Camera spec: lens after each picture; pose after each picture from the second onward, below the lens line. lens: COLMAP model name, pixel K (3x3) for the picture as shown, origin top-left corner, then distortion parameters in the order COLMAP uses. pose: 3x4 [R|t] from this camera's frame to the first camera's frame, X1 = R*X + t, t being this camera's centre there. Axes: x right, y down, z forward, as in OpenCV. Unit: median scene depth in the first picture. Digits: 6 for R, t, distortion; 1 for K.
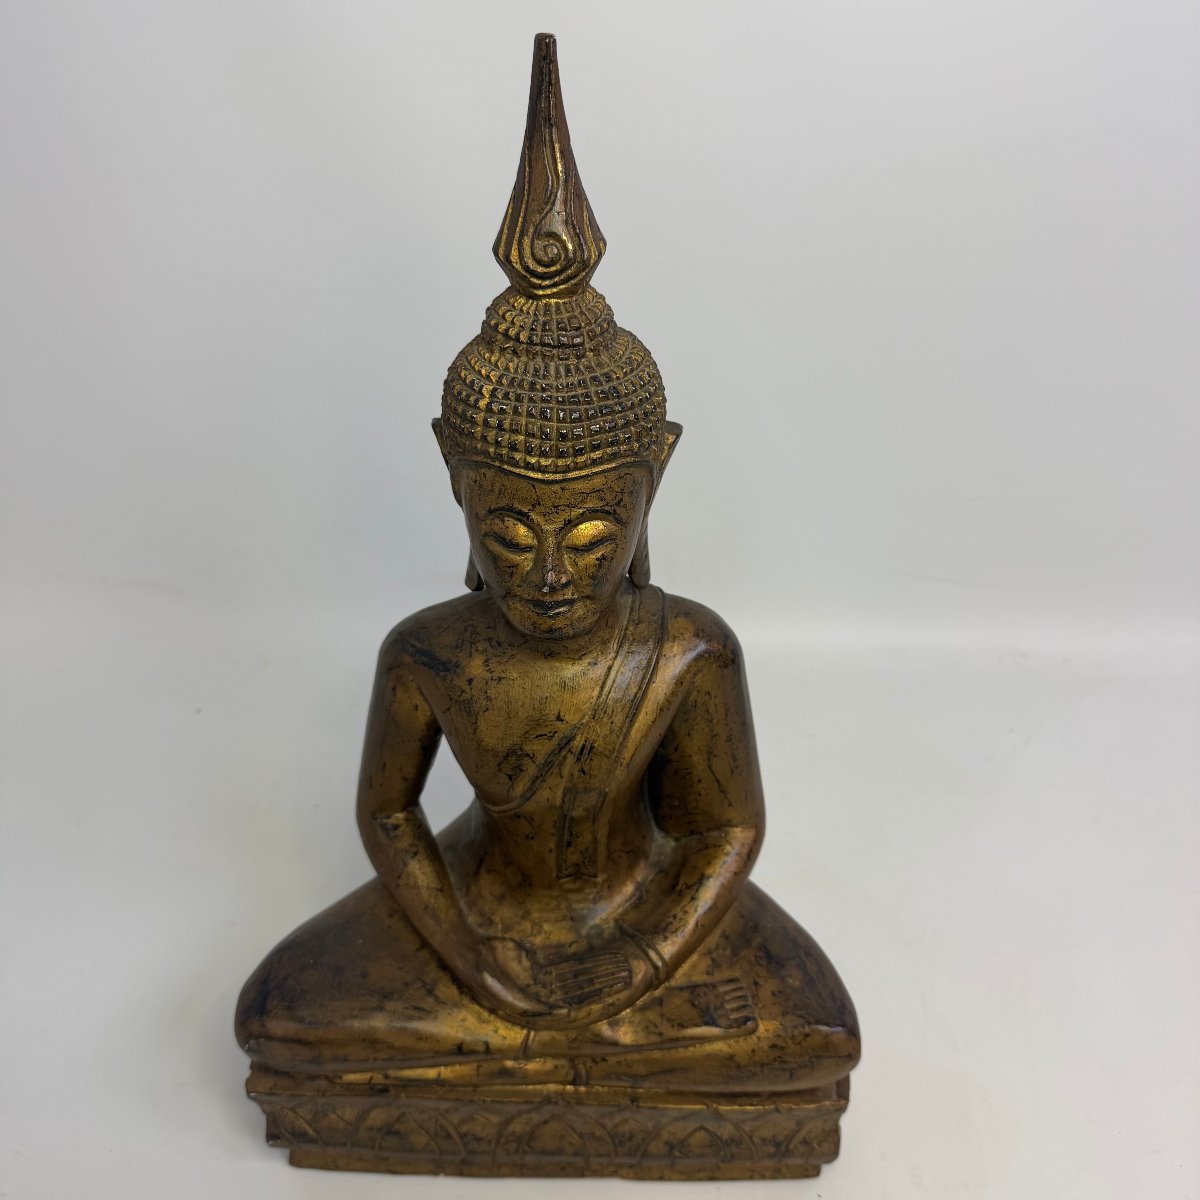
lens RADIAL K [[1133.3, 0, 598.8], [0, 1133.3, 605.6], [0, 0, 1]] dist [0.184515, -0.501503]
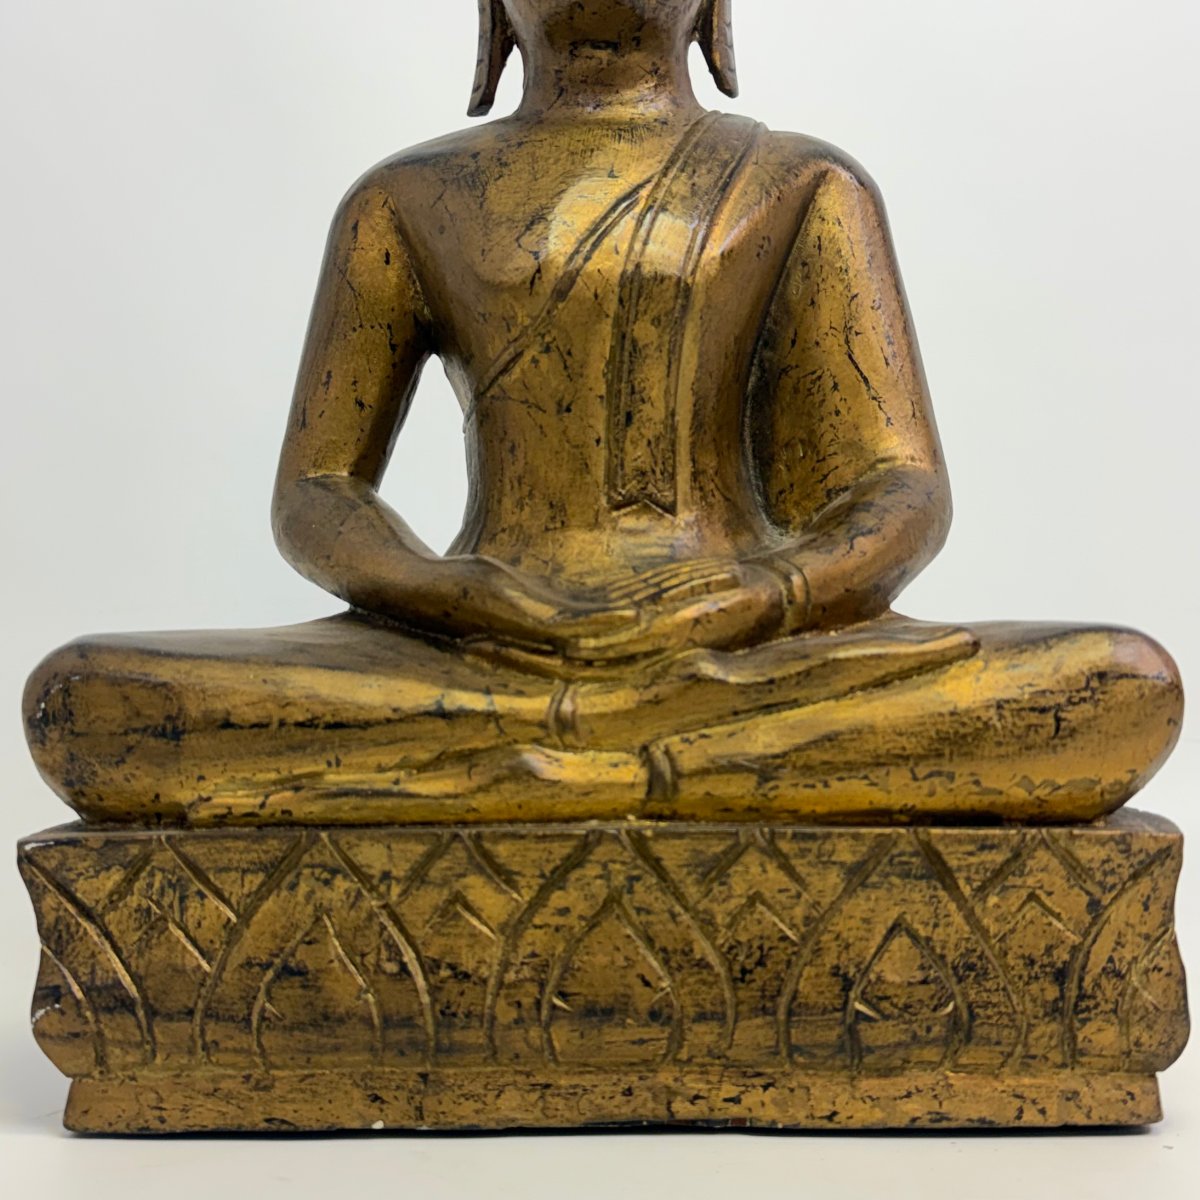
lens RADIAL K [[1737.0, 0, 597.1], [0, 1737.0, 609.7], [0, 0, 1]] dist [0.176760, -0.408826]
pose [[0.999842, -0.017527, 0.002789, -0.053127], [0.016046, 0.825569, -0.564073, 0.911216], [0.007584, 0.564029, 0.825720, 0.329334]]
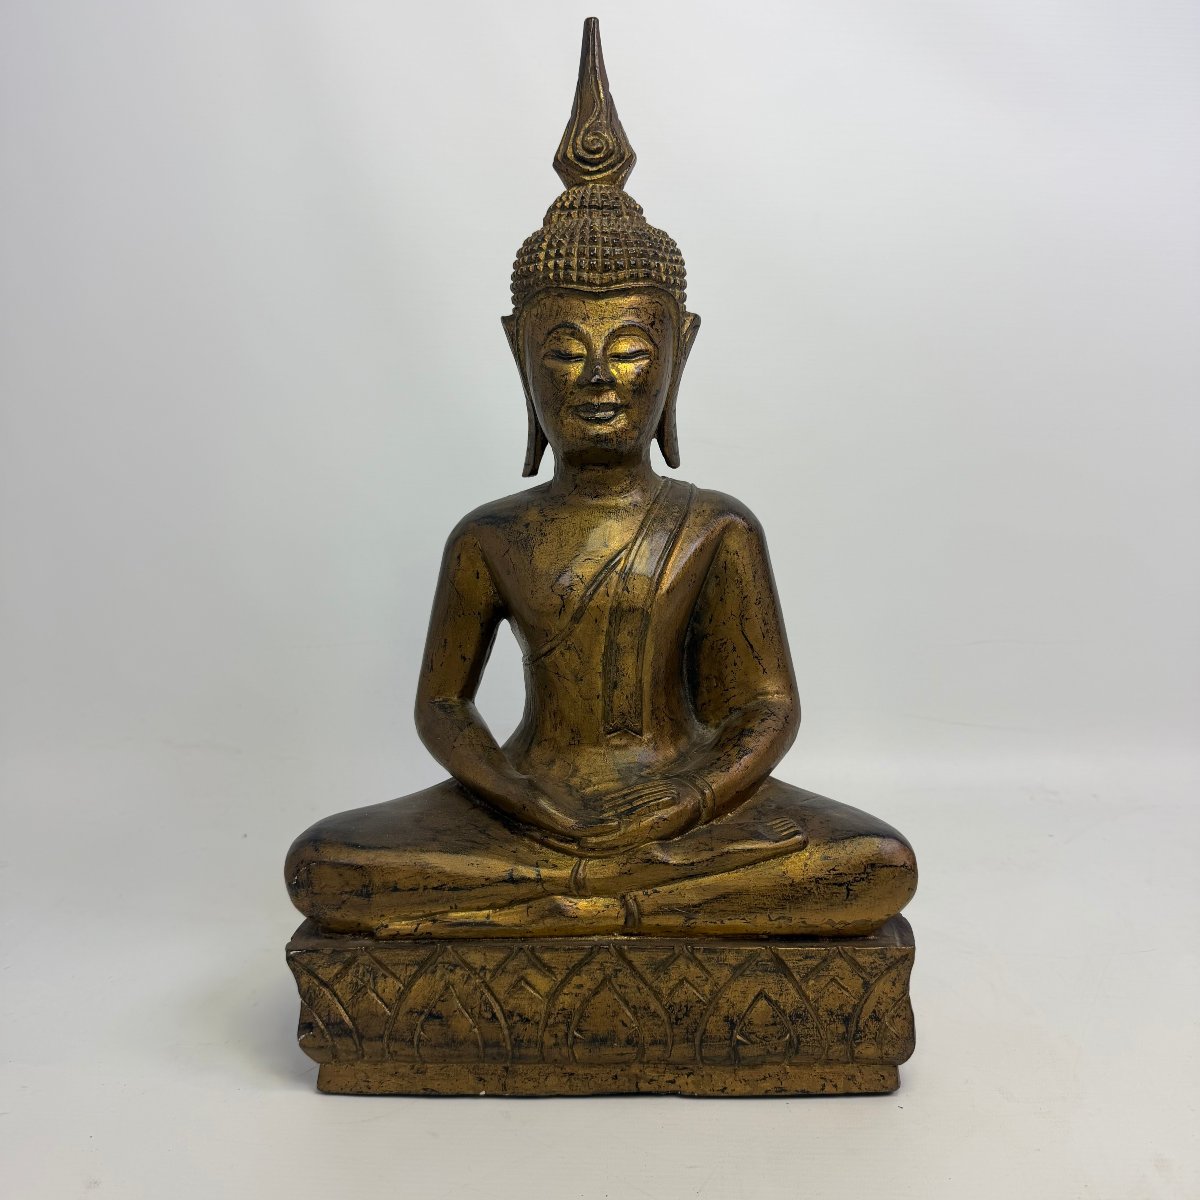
lens RADIAL K [[1133.3, 0, 598.8], [0, 1133.3, 605.6], [0, 0, 1]] dist [0.184515, -0.501503]
pose [[0.999600, -0.023610, -0.015562, -0.026264], [0.014142, 0.893965, -0.447914, 0.693993], [0.024487, 0.447515, 0.893941, 0.014326]]
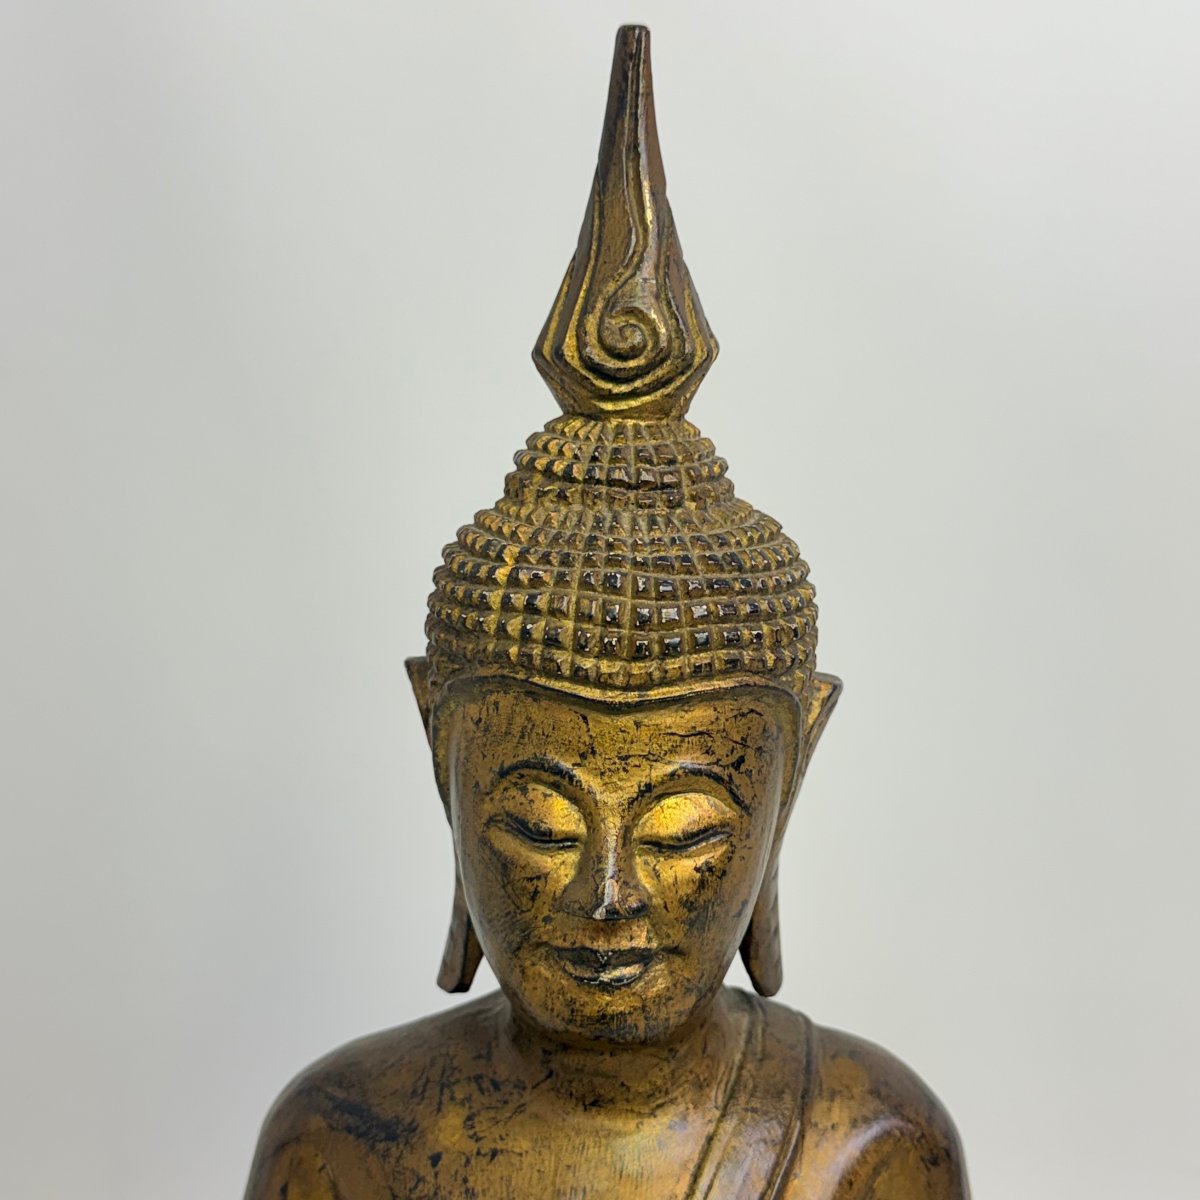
lens RADIAL K [[1737.0, 0, 597.1], [0, 1737.0, 609.7], [0, 0, 1]] dist [0.176760, -0.408826]
pose [[0.999489, 0.023405, -0.021752, -0.031239], [-0.030311, 0.909901, -0.413717, 0.177296], [0.010109, 0.414166, 0.910145, 0.192012]]
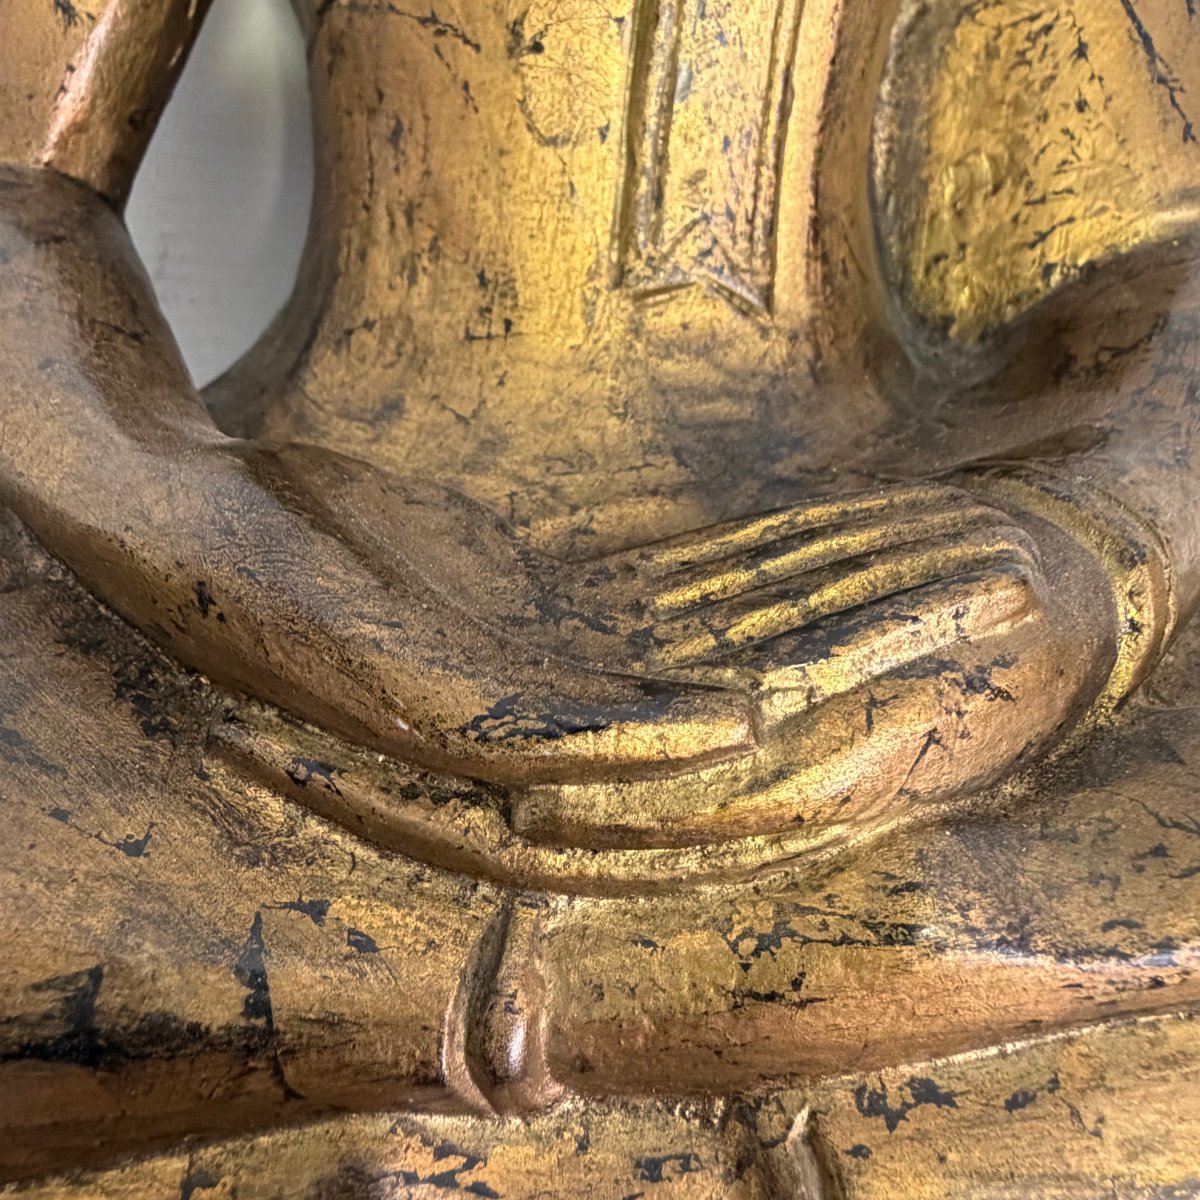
lens RADIAL K [[1138.8, 0, 599.2], [0, 1138.8, 405.4], [0, 0, 1]] dist [0.000230, -0.002539]
pose [[0.994849, 0.029454, 0.096998, -0.074136], [0.015516, 0.901337, -0.432841, 0.423270], [-0.100177, 0.432117, 0.896236, 0.909428]]
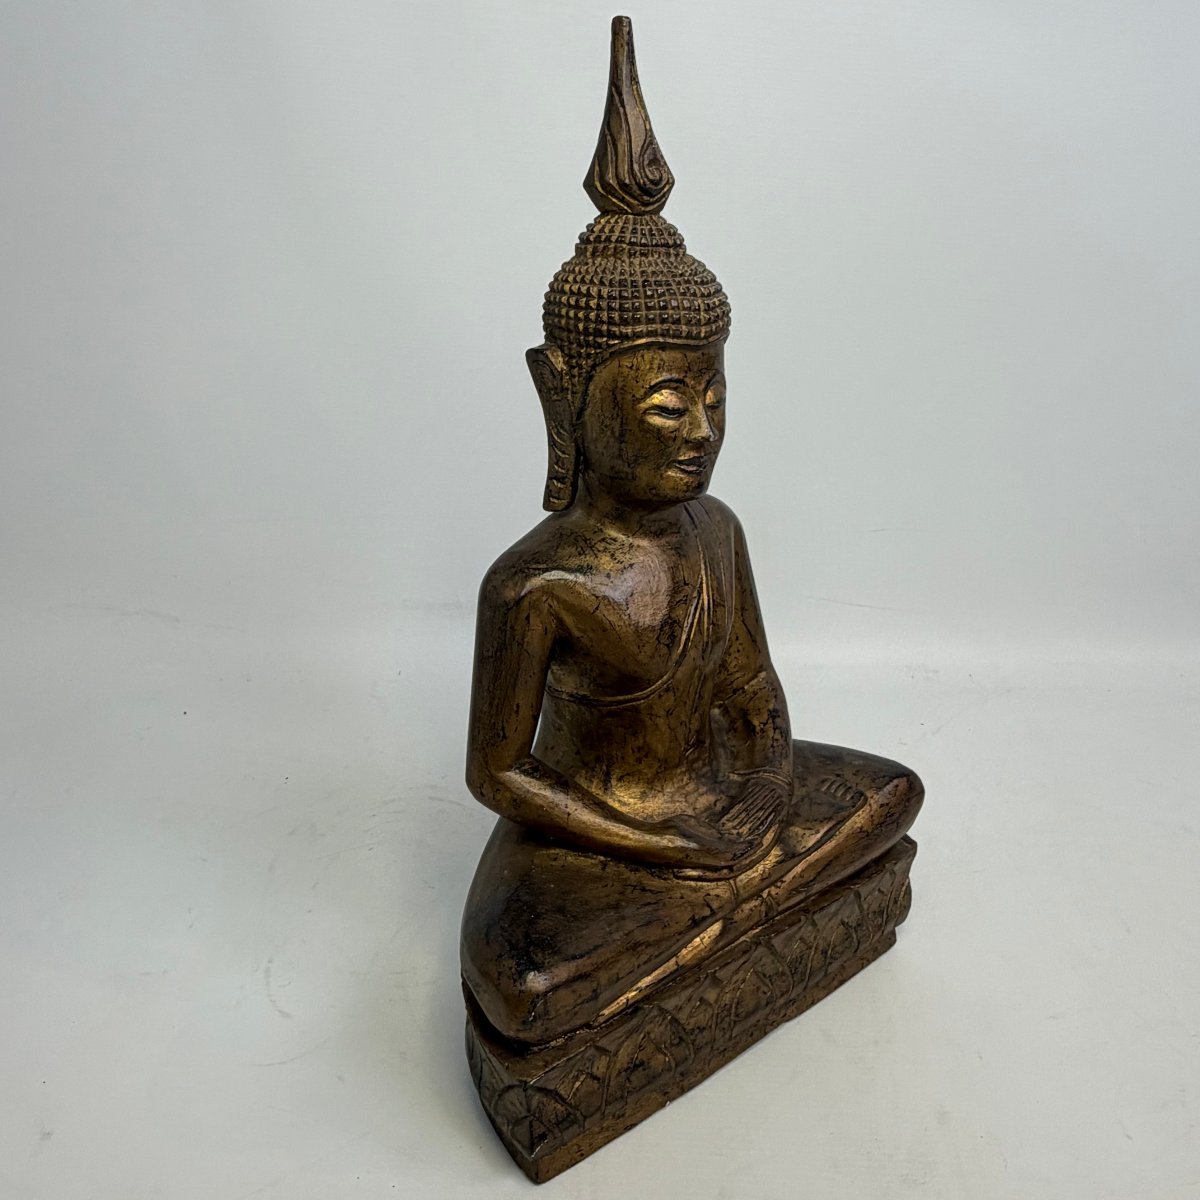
lens RADIAL K [[1117.8, 0, 595.9], [0, 1117.8, 555.4], [0, 0, 1]] dist [-0.003899, -0.009814]
pose [[0.765514, -0.225330, 0.602673, -0.817759], [0.360758, 0.925904, -0.112052, 0.175169], [-0.532768, 0.303196, 0.790082, 0.154534]]
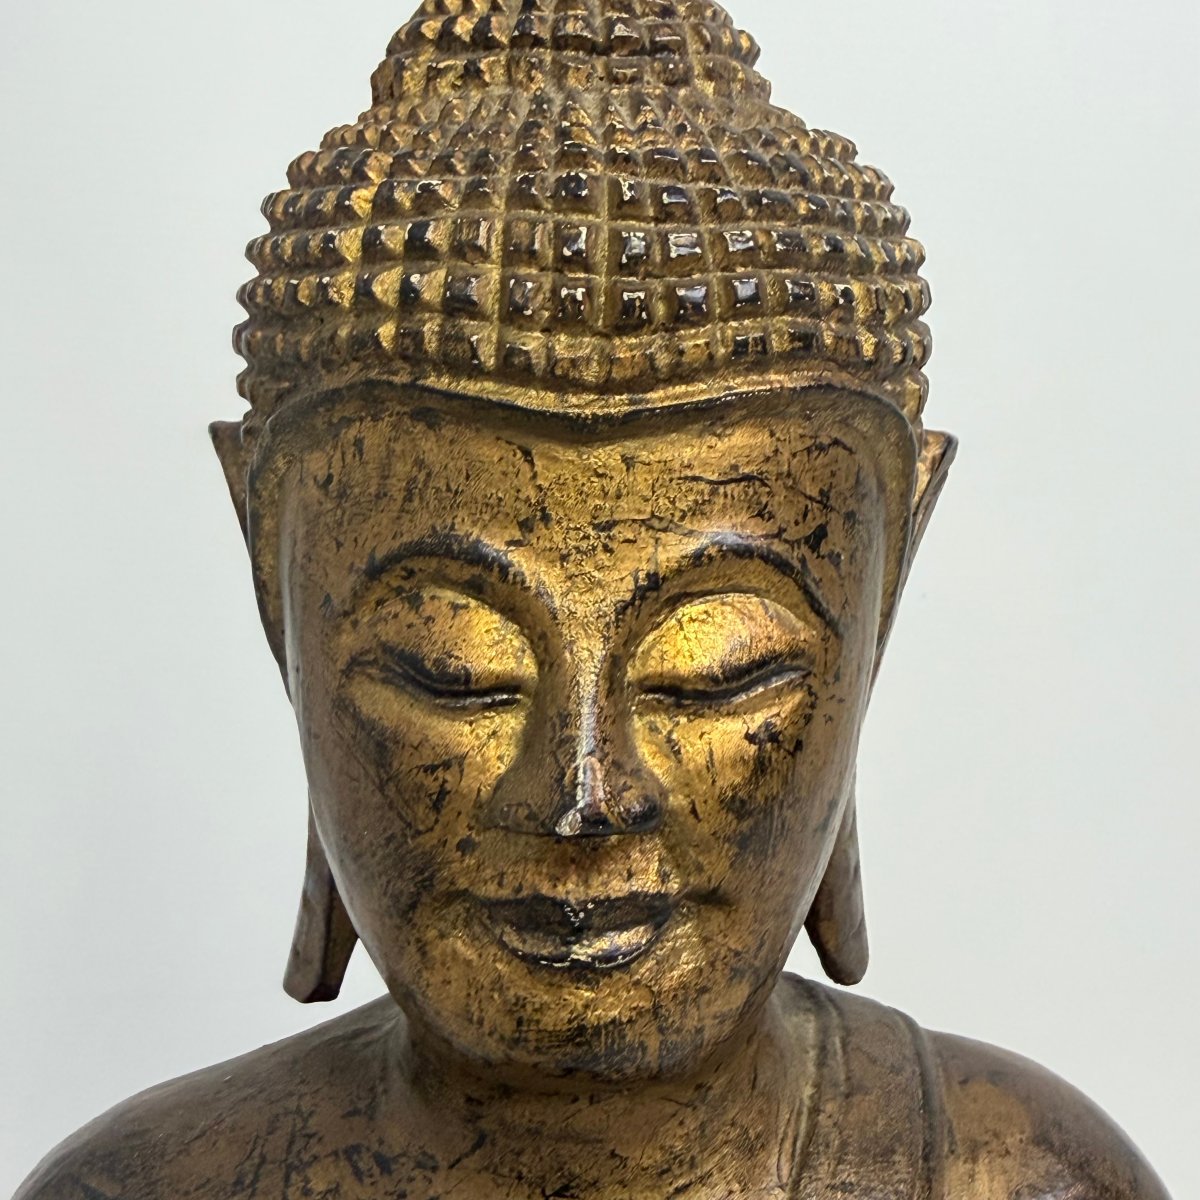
lens RADIAL K [[1727.1, 0, 592.9], [0, 1727.1, 484.0], [0, 0, 1]] dist [0.013749, -0.000259]
pose [[0.999696, -0.008347, 0.023196, -0.046231], [0.018566, 0.873951, -0.485659, 0.103590], [-0.016219, 0.485943, 0.873840, 0.564218]]
